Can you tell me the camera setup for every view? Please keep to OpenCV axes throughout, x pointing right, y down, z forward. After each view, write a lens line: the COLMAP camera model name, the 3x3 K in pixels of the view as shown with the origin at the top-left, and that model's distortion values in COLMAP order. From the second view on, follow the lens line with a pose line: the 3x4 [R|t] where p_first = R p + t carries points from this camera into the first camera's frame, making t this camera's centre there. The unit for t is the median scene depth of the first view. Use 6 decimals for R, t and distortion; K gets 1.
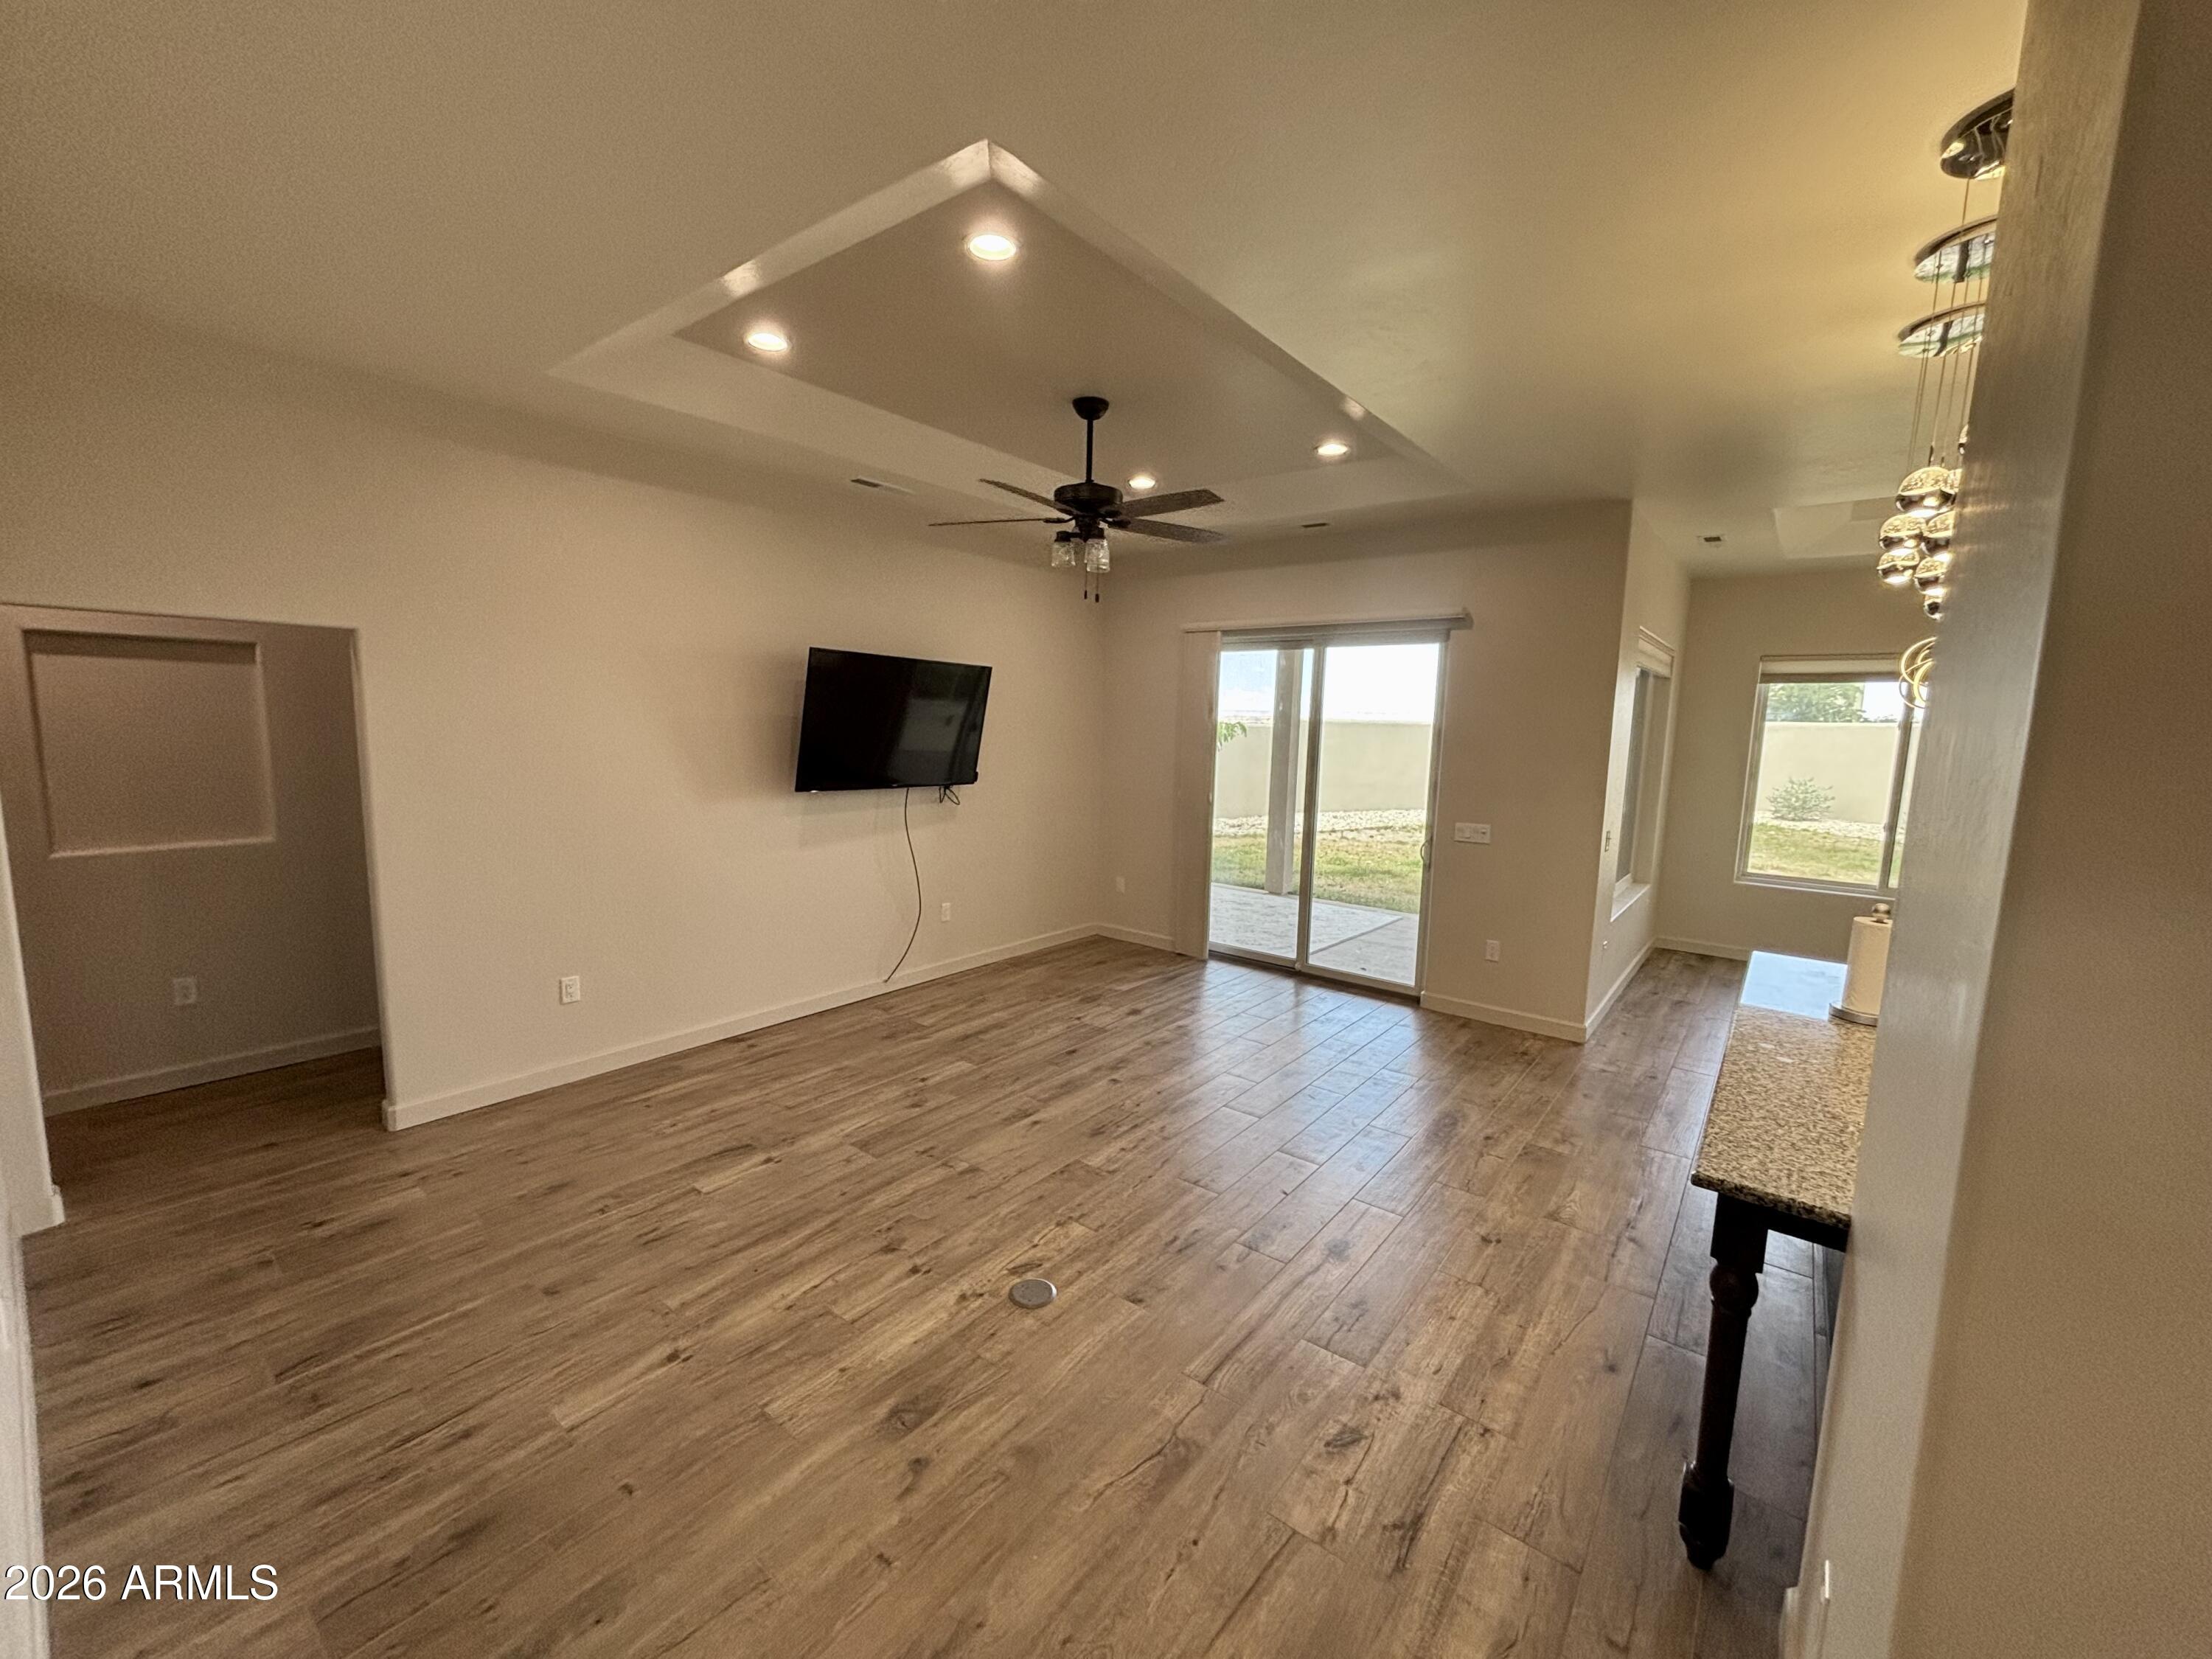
lens RADIAL K [[894.7, 0, 1106.0], [0, 894.7, 829.5], [0, 0, 1]] dist [0.000910, 0.000089]
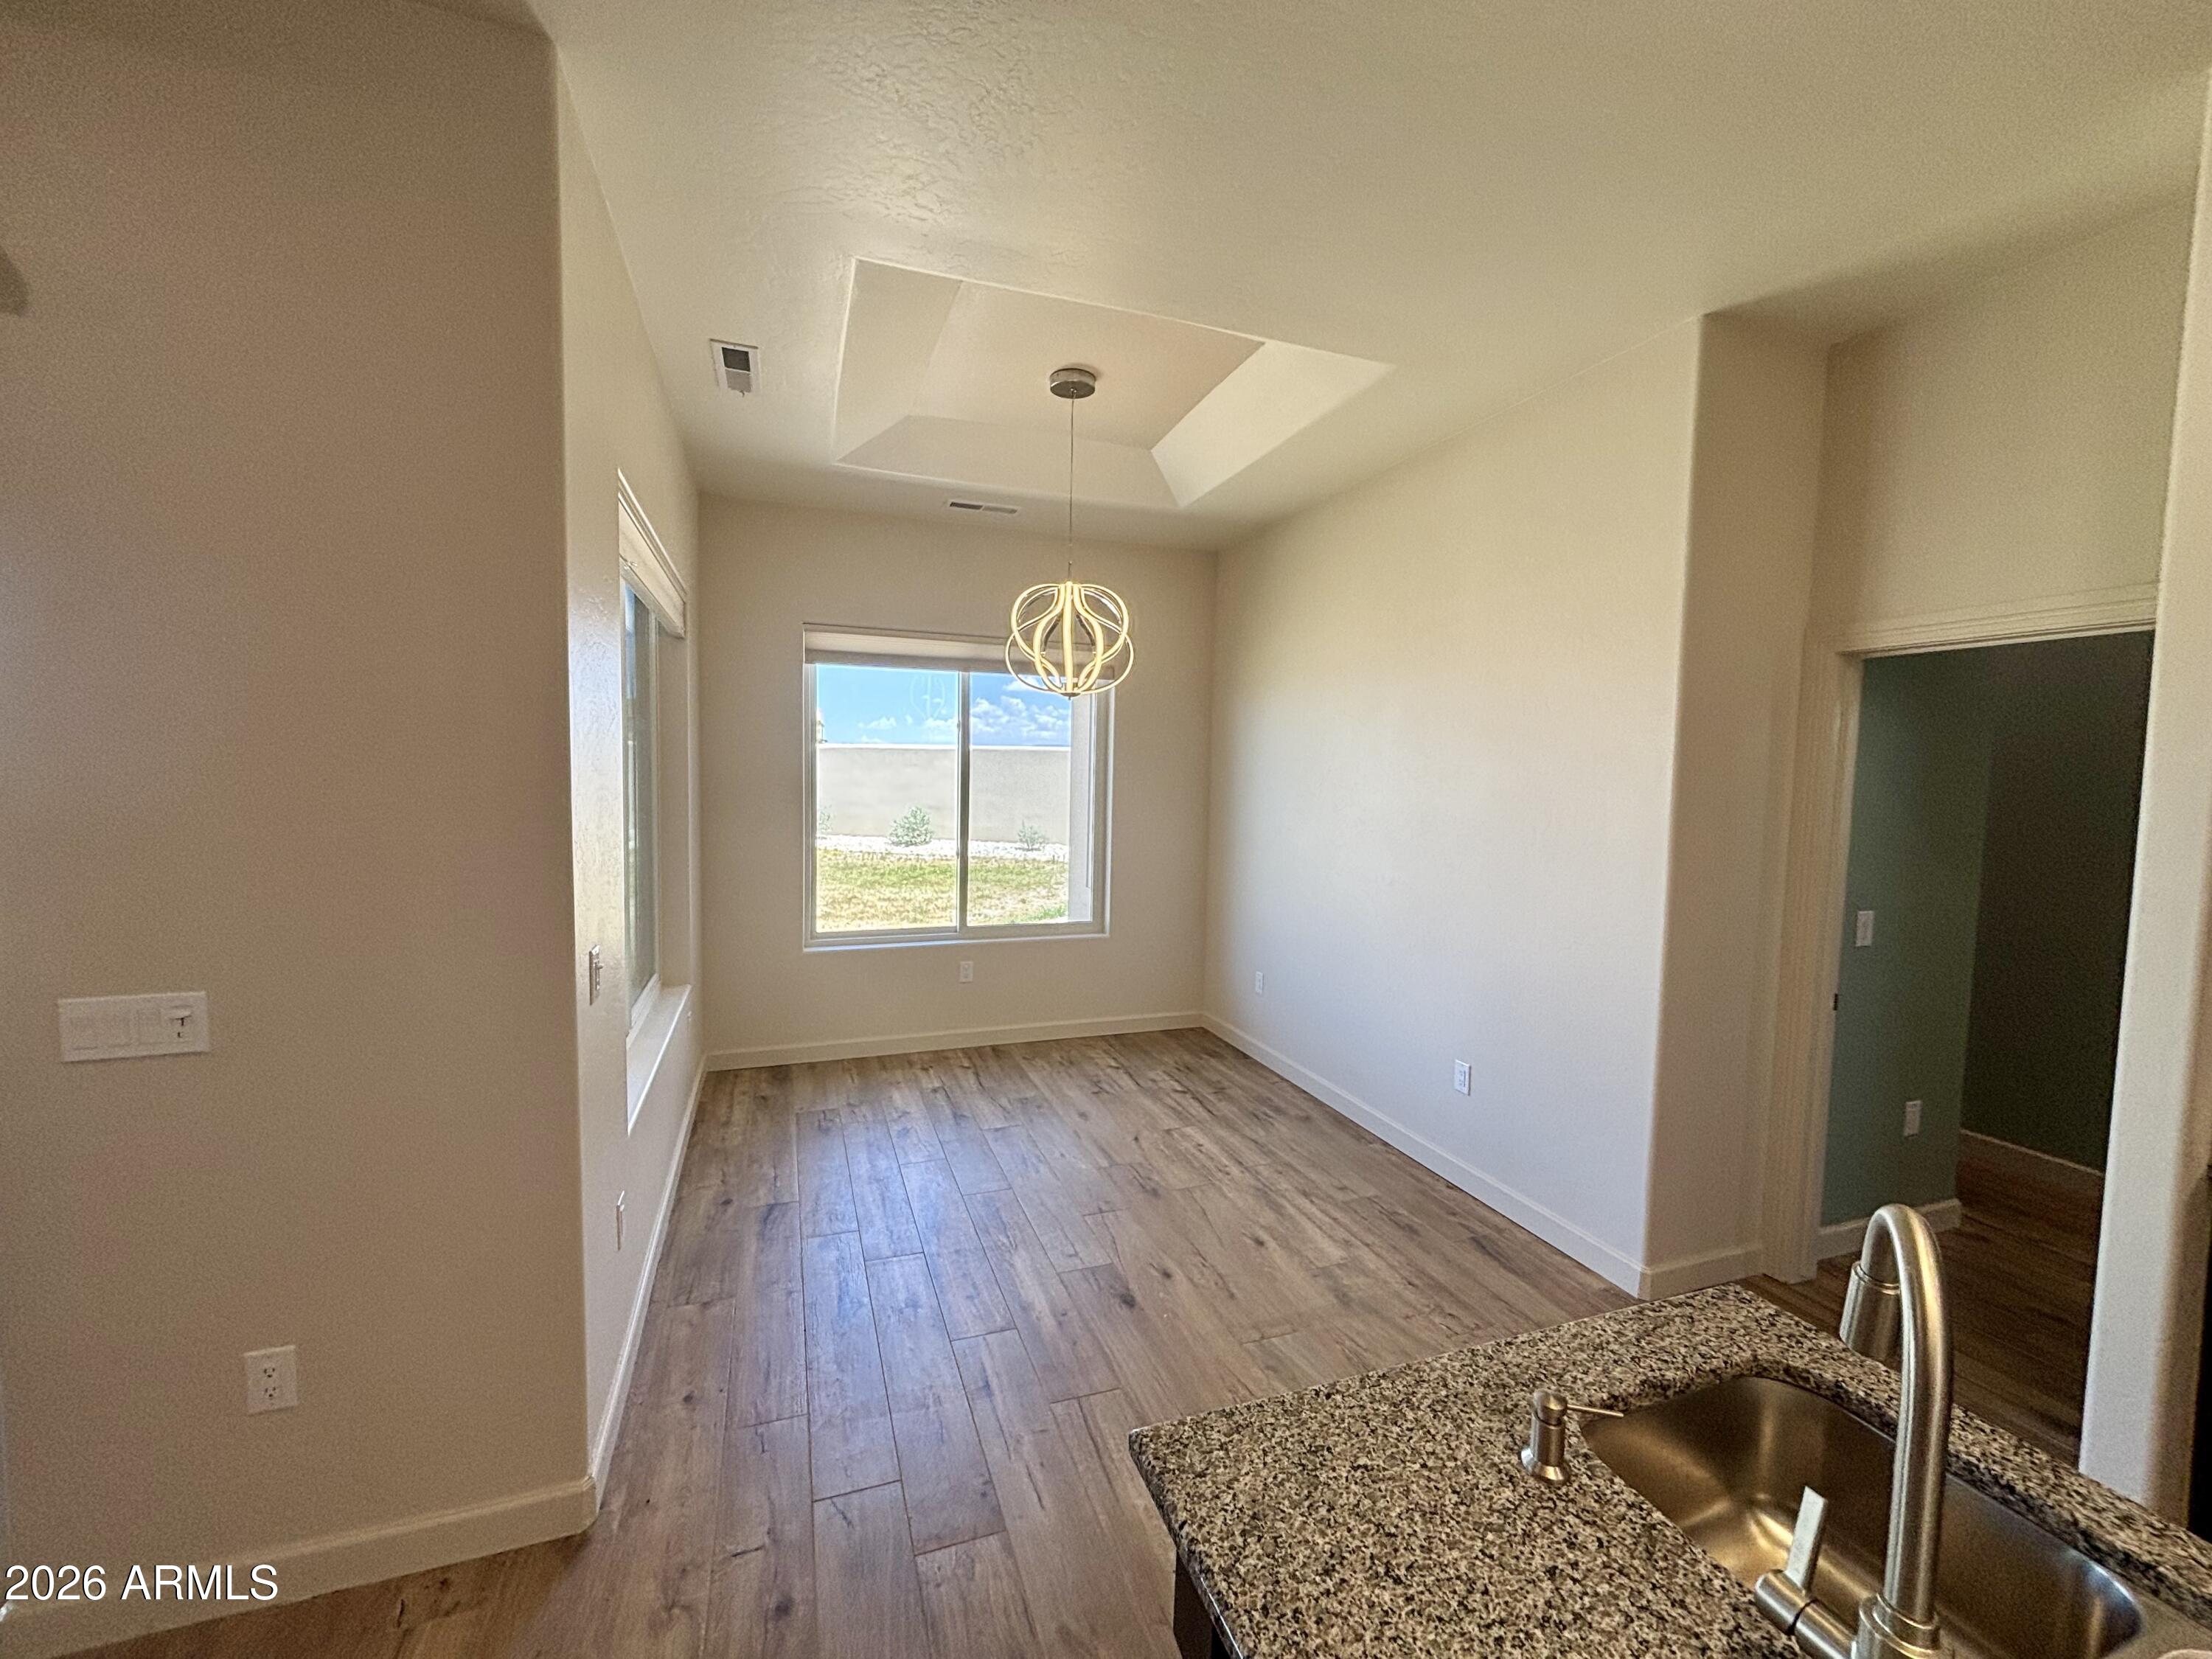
lens RADIAL K [[894.7, 0, 1106.0], [0, 894.7, 829.5], [0, 0, 1]] dist [0.000910, 0.000089]
pose [[0.531148, -0.077362, 0.843740, 0.280538], [0.102124, 0.994408, 0.026888, -0.030375], [-0.841102, 0.071885, 0.536079, 0.474121]]
